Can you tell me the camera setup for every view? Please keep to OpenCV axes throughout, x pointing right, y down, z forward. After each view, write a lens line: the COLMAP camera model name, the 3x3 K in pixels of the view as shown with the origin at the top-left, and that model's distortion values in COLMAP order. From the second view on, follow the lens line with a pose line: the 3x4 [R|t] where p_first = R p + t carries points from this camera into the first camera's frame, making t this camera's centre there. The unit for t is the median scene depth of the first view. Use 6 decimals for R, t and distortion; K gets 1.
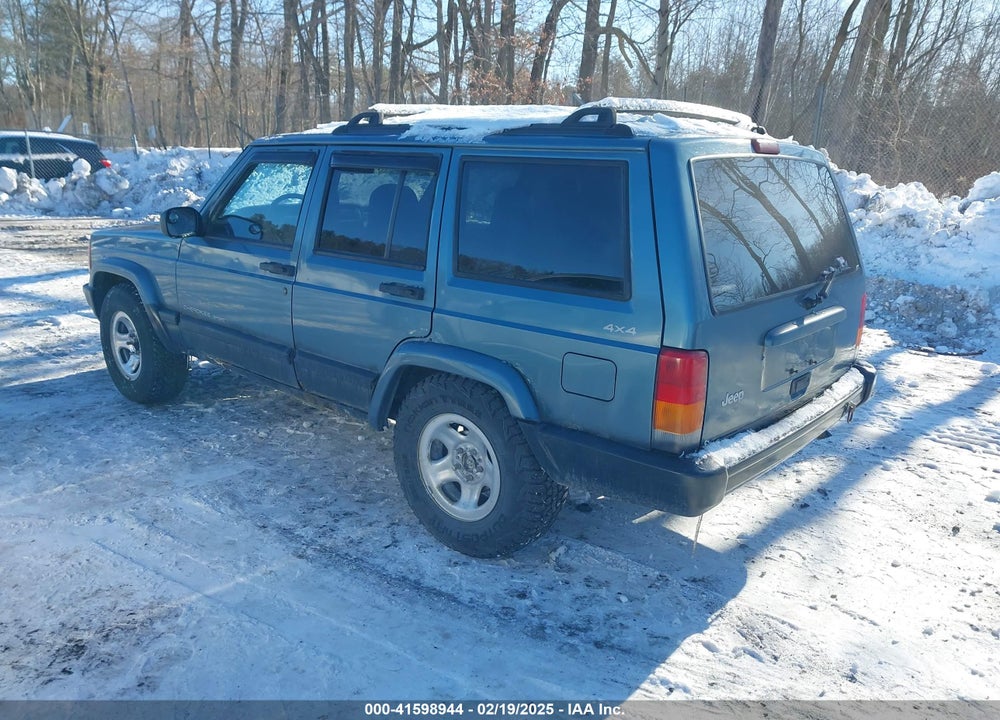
lens RADIAL K [[794.9, 0, 500.0], [0, 794.9, 360.0], [0, 0, 1]] dist [-0.002335, 0.002745]
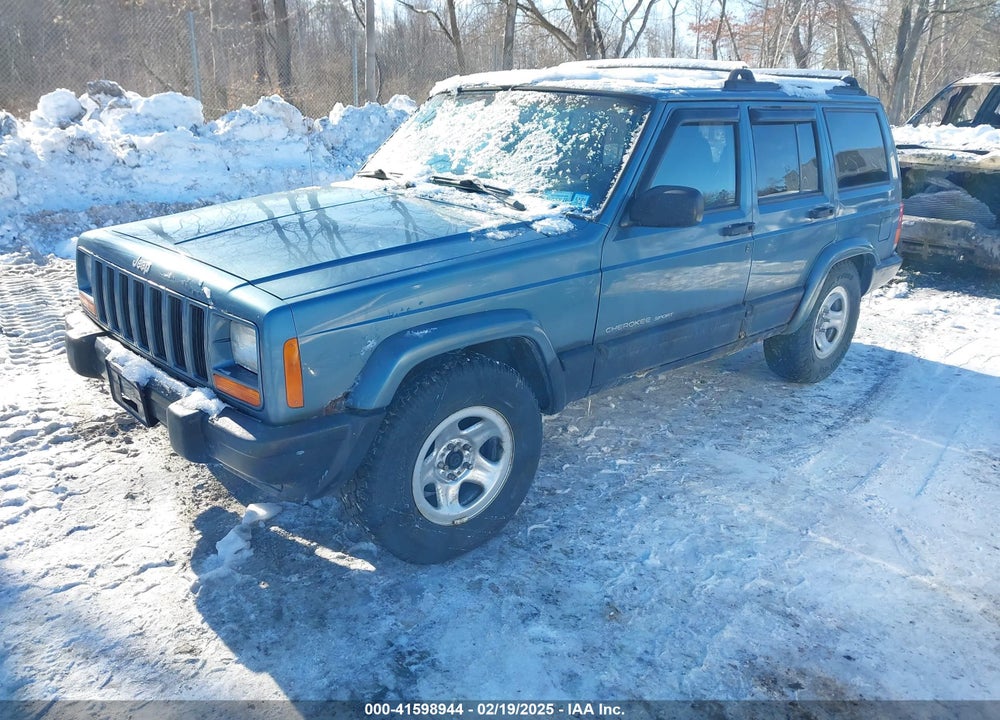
lens RADIAL K [[794.9, 0, 500.0], [0, 794.9, 360.0], [0, 0, 1]] dist [-0.002335, 0.002745]
pose [[0.092714, -0.335348, 0.937521, -1.407253], [0.234587, 0.922428, 0.306750, -0.368542], [-0.967664, 0.191490, 0.164190, 1.256114]]
